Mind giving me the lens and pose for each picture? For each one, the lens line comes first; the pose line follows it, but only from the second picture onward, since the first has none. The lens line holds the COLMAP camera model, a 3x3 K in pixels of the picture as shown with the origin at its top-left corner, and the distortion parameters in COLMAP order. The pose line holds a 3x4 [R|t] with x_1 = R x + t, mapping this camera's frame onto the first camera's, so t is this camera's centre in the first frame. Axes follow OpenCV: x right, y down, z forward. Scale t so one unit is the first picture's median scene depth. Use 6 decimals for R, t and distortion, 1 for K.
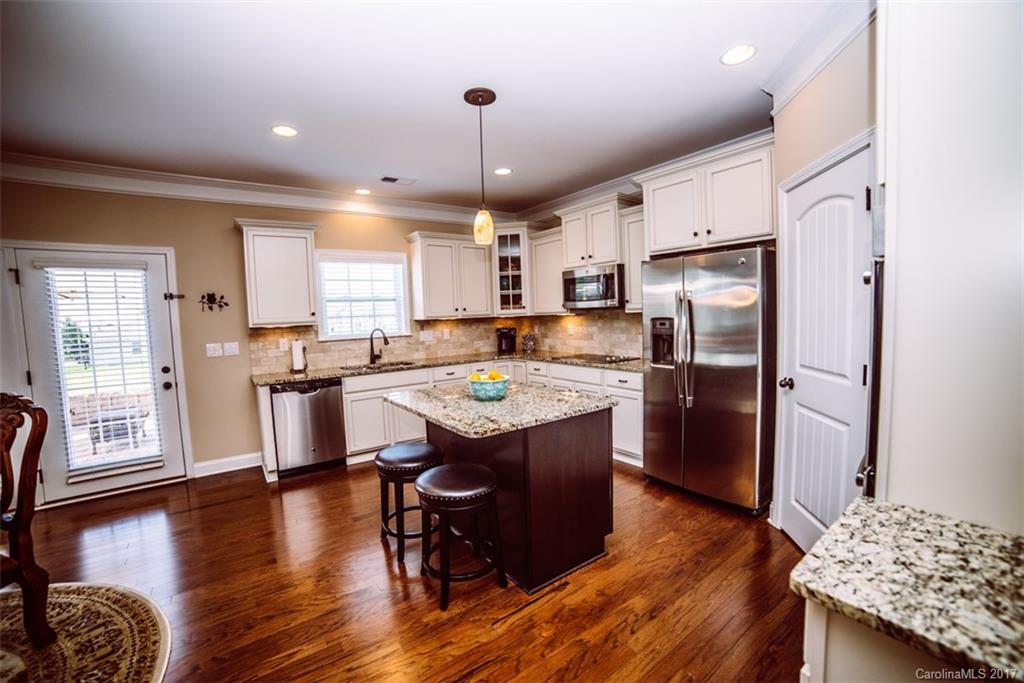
lens RADIAL K [[422.8, 0, 512.0], [0, 422.8, 341.5], [0, 0, 1]] dist [-0.000991, -0.000076]
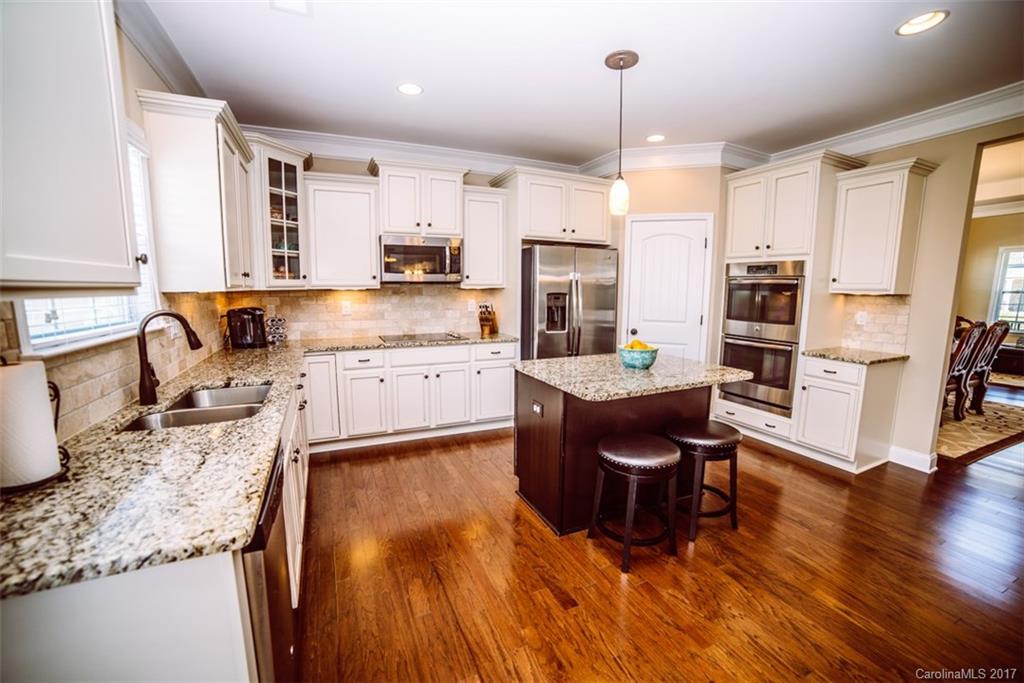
lens RADIAL K [[407.3, 0, 511.4], [0, 407.3, 344.7], [0, 0, 1]] dist [-0.099835, 0.031464]
pose [[0.243880, -0.103618, 0.964254, -0.589600], [0.050352, 0.994288, 0.094110, -0.017429], [-0.968497, 0.025601, 0.247704, 0.590379]]
